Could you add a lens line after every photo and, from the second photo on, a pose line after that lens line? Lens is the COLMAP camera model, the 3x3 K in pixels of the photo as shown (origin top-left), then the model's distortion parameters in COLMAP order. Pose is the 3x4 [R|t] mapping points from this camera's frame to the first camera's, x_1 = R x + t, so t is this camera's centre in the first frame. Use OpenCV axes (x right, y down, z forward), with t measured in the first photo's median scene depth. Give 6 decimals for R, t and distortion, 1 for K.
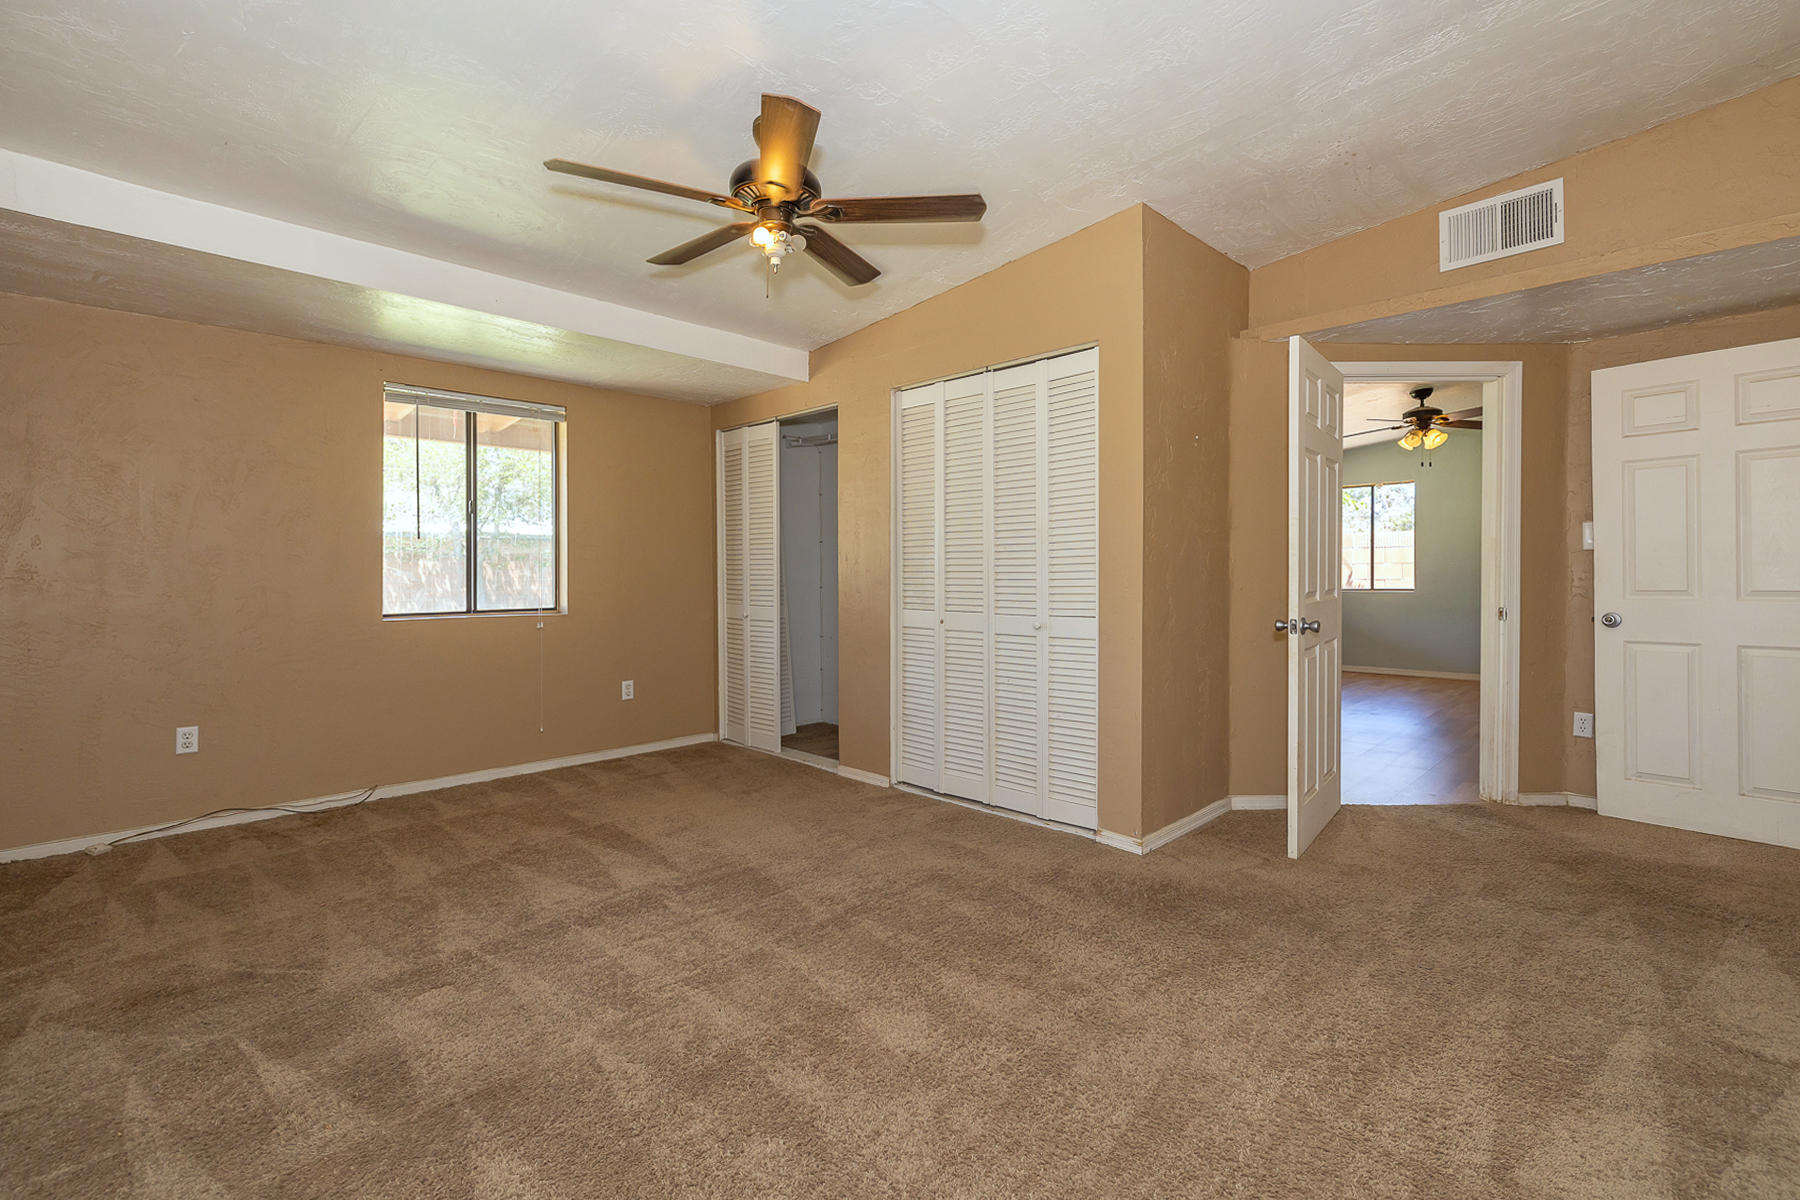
lens RADIAL K [[800.4, 0, 892.7], [0, 800.4, 563.7], [0, 0, 1]] dist [0.001214, -0.000069]
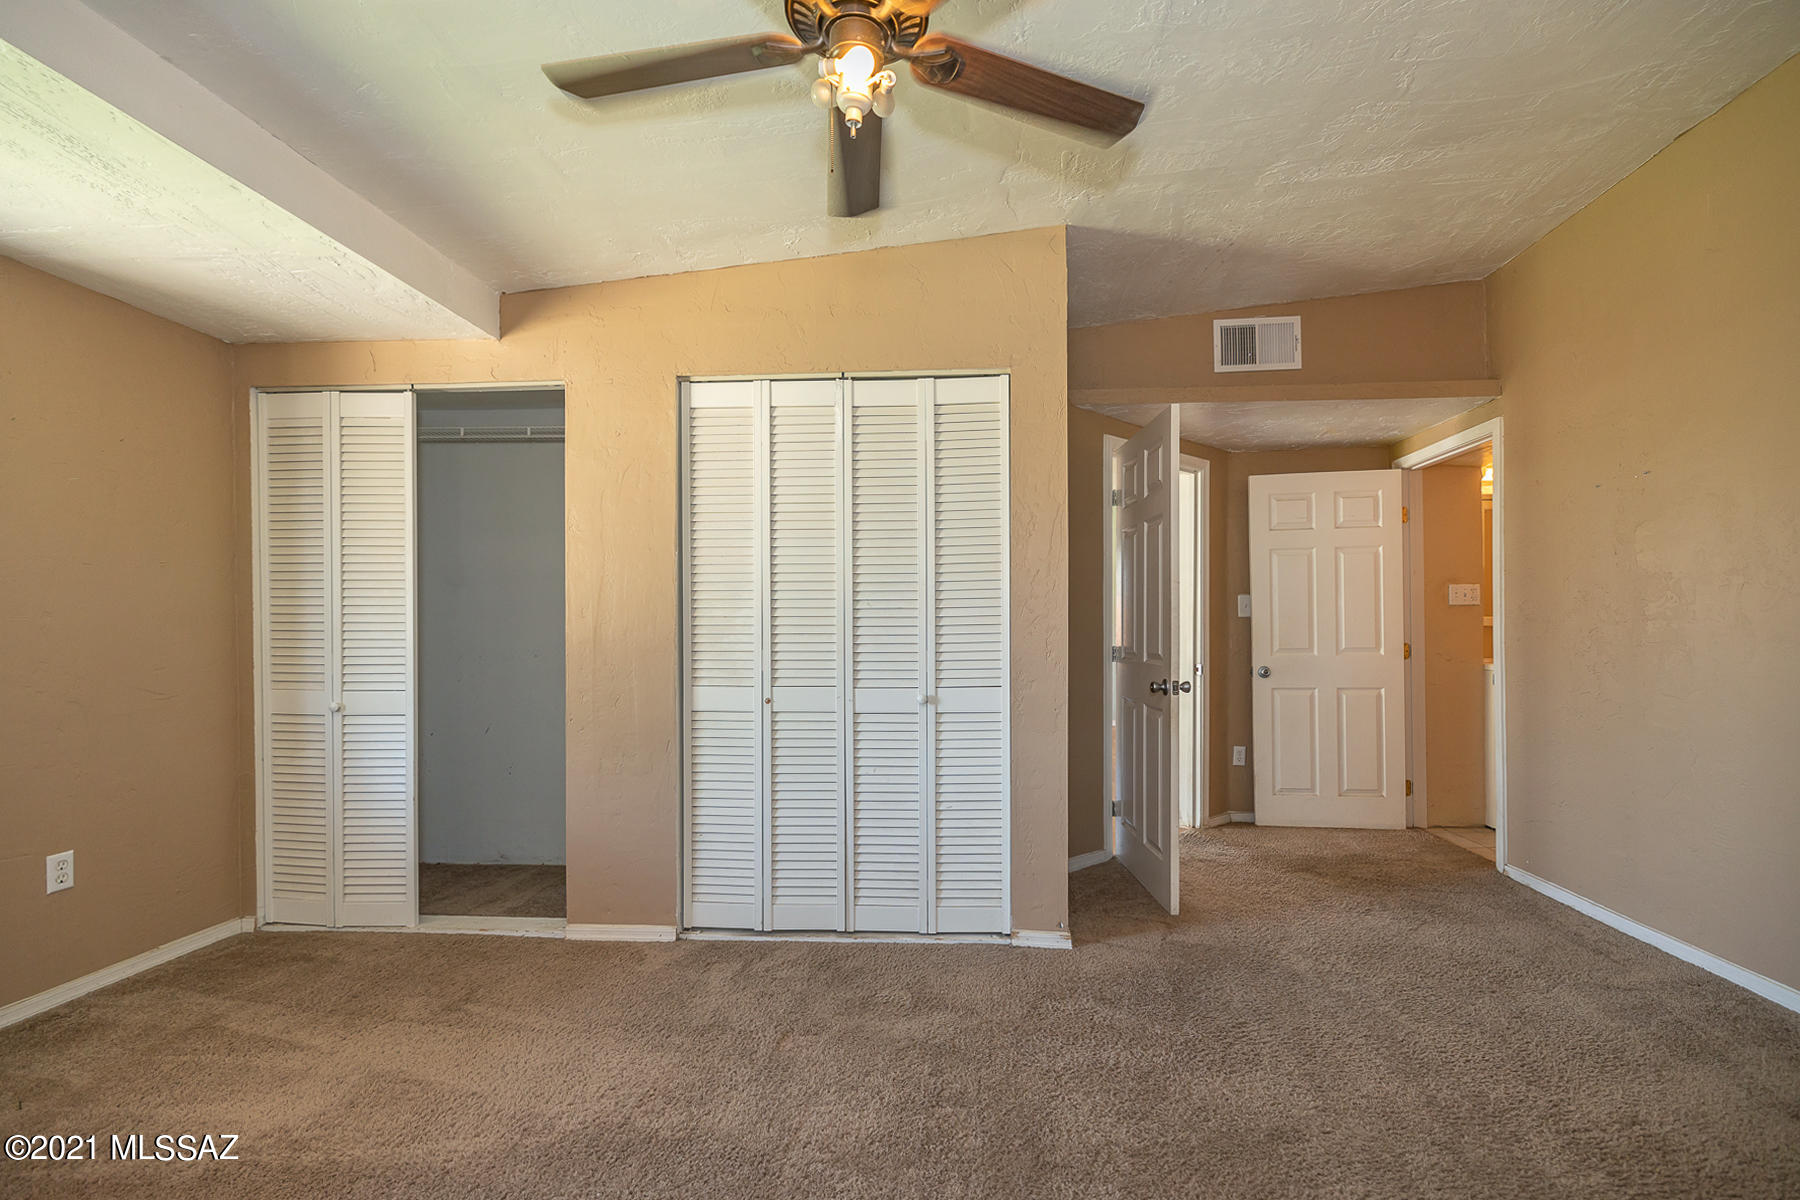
lens RADIAL K [[817.1, 0, 961.3], [0, 817.1, 623.9], [0, 0, 1]] dist [0.001263, 0.000221]
pose [[0.752784, 0.009176, 0.658203, -0.312286], [-0.005680, 0.999956, -0.007444, 0.005362], [-0.658243, 0.001865, 0.752803, 0.313154]]
